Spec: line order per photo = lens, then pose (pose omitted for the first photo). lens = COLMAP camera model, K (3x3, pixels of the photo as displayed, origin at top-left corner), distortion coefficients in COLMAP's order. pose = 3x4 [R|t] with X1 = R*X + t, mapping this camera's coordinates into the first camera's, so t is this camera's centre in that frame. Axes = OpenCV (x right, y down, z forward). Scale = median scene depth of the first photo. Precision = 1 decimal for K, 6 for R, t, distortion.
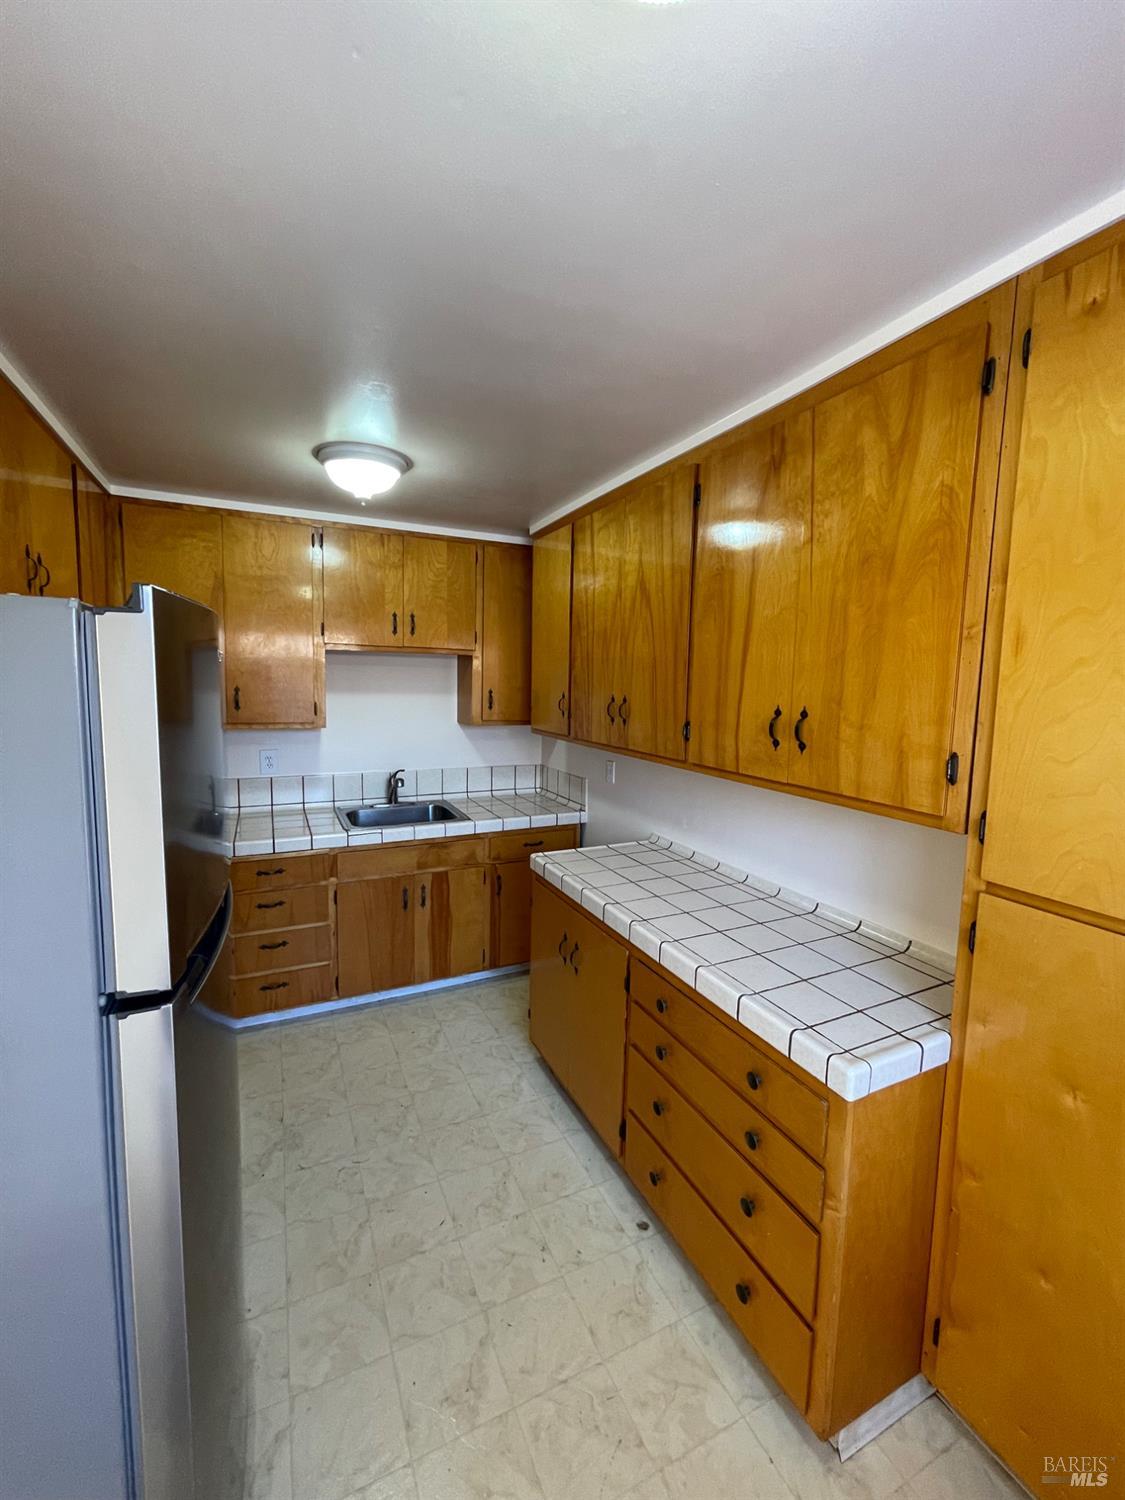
lens RADIAL K [[607.7, 0, 558.8], [0, 607.7, 743.5], [0, 0, 1]] dist [0.008262, -0.000618]
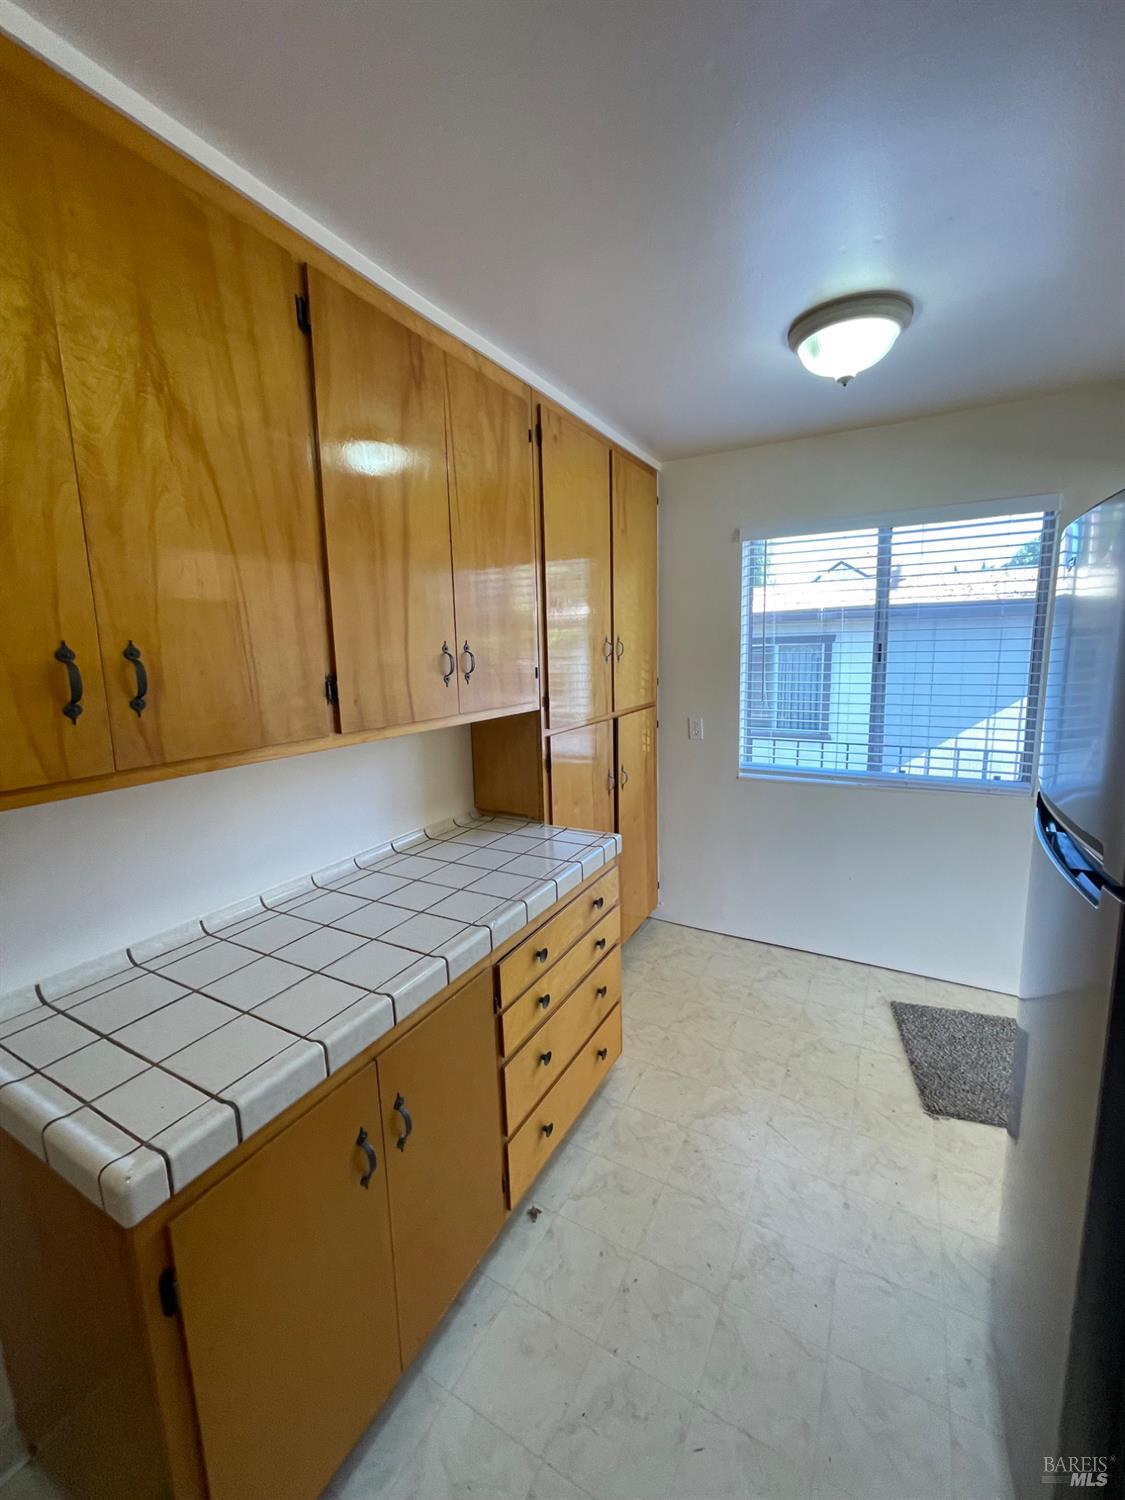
lens RADIAL K [[607.7, 0, 558.8], [0, 607.7, 743.5], [0, 0, 1]] dist [0.008262, -0.000618]
pose [[-0.577119, -0.131241, 0.806046, -0.525591], [0.103075, 0.967404, 0.231314, -0.102119], [-0.810129, 0.216578, -0.544779, 1.301456]]
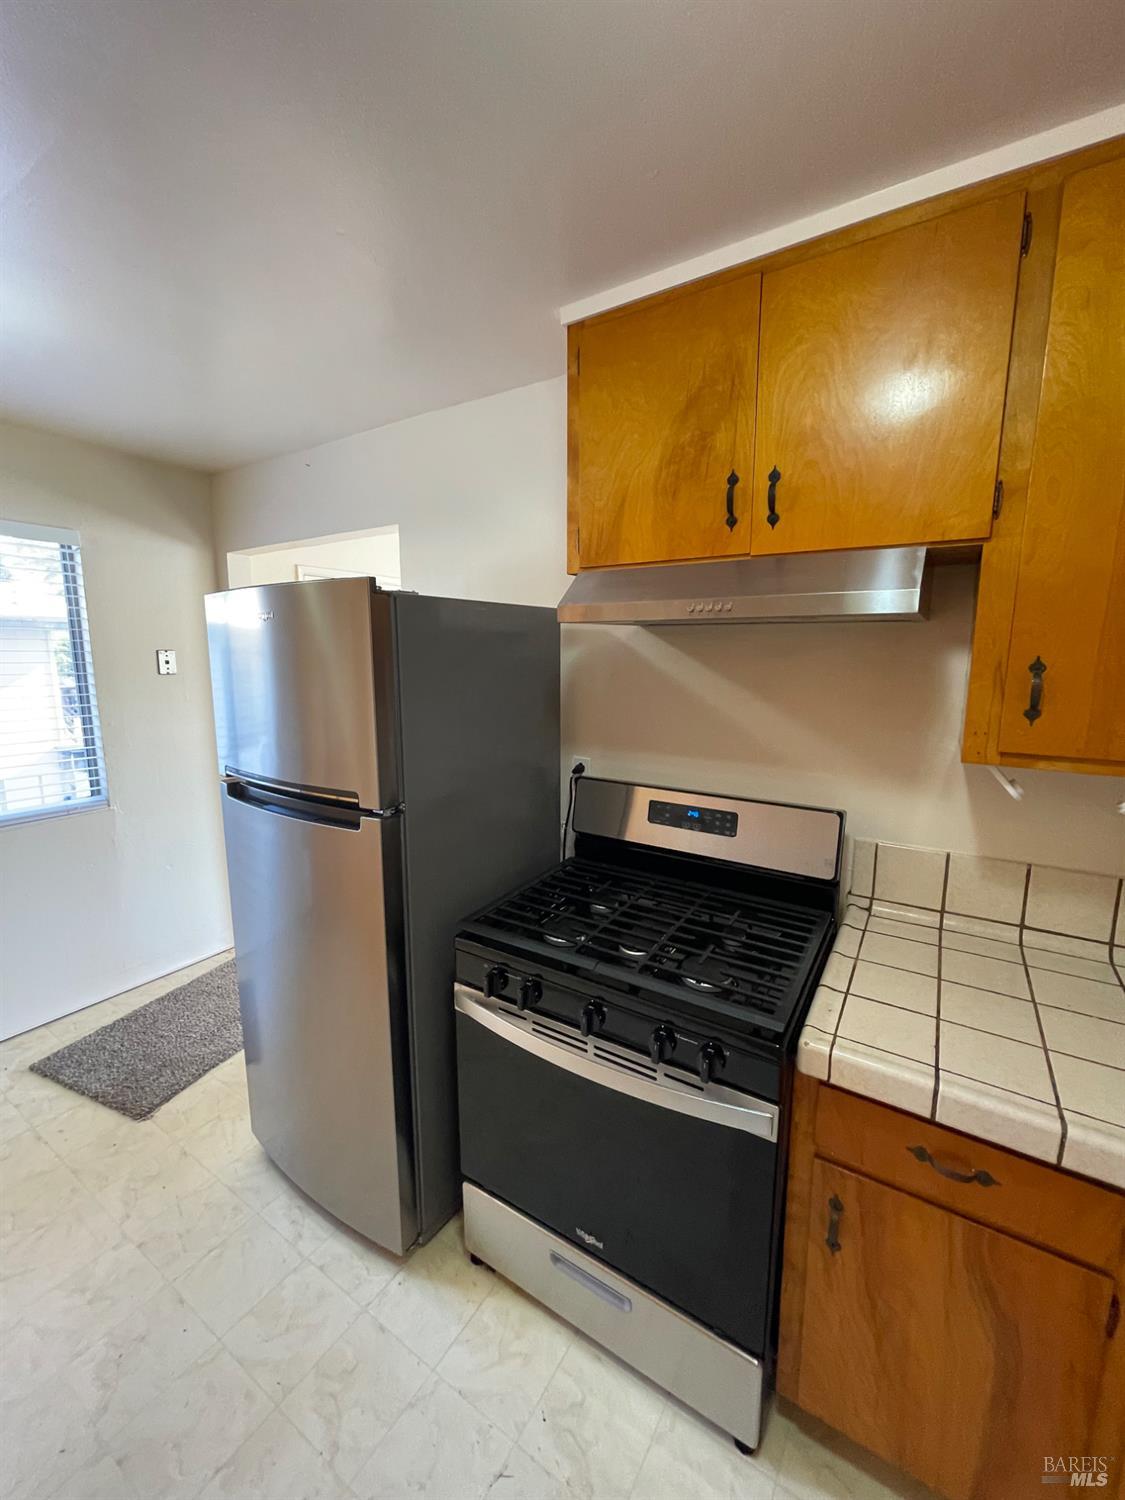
lens RADIAL K [[607.7, 0, 558.8], [0, 607.7, 743.5], [0, 0, 1]] dist [0.008262, -0.000618]
pose [[-0.845133, 0.053761, -0.531846, -0.210645], [-0.074895, 0.973208, 0.217387, -0.115390], [0.529284, 0.223554, -0.818463, 1.478909]]
